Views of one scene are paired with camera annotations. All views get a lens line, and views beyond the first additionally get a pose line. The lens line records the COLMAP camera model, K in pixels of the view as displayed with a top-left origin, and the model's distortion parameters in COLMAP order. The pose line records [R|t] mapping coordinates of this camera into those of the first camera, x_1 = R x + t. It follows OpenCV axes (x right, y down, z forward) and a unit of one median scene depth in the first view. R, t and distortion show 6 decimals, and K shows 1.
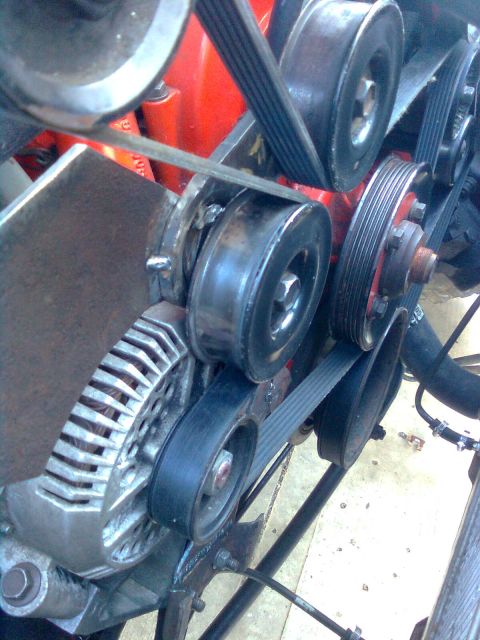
lens RADIAL K [[632.5, 0, 240.0], [0, 632.5, 320.0], [0, 0, 1]] dist [-0.052654, -0.014805]
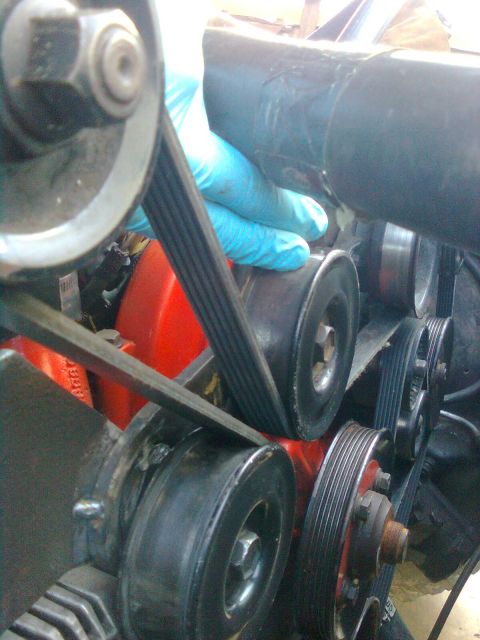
lens RADIAL K [[623.6, 0, 240.3], [0, 623.6, 326.5], [0, 0, 1]] dist [0.102564, -0.287737]
pose [[0.997160, 0.033215, 0.067590, 0.002792], [-0.000438, 0.900029, -0.435830, 0.046883], [-0.075309, 0.434563, 0.897487, 0.141598]]
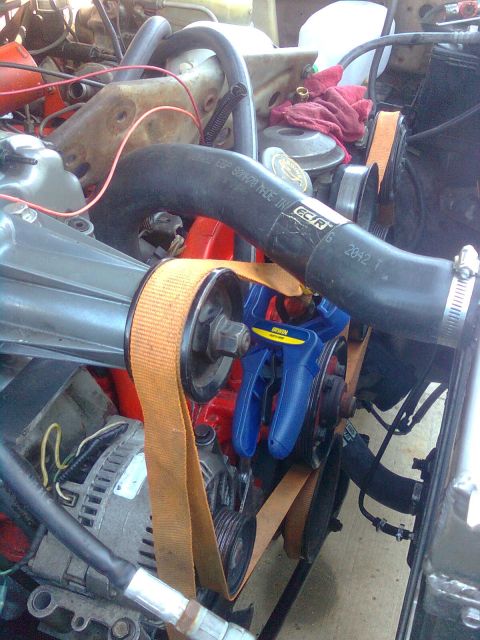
lens RADIAL K [[659.0, 0, 240.0], [0, 659.0, 320.0], [0, 0, 1]] dist [-0.129582, 0.286870]
pose [[0.992579, -0.067479, 0.101156, -0.153710], [0.084634, 0.980699, -0.176258, -0.049975], [-0.087310, 0.183511, 0.979133, -0.806097]]
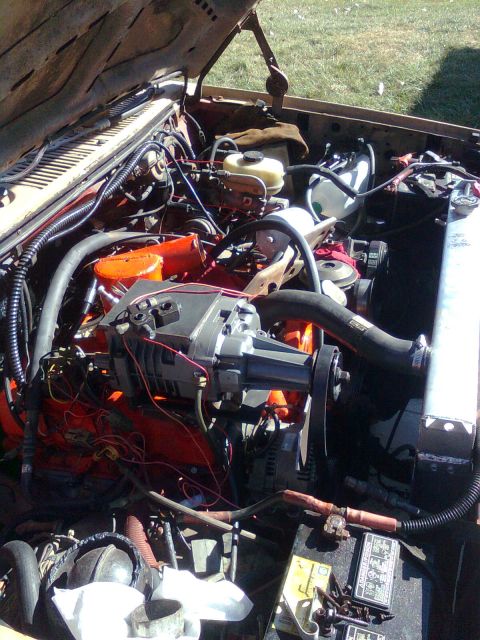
lens RADIAL K [[632.5, 0, 240.0], [0, 632.5, 320.0], [0, 0, 1]] dist [-0.052654, -0.014805]
pose [[0.982145, -0.140356, 0.125264, -0.837487], [0.167364, 0.955962, -0.241094, 0.152456], [-0.085909, 0.257754, 0.962384, -2.553422]]
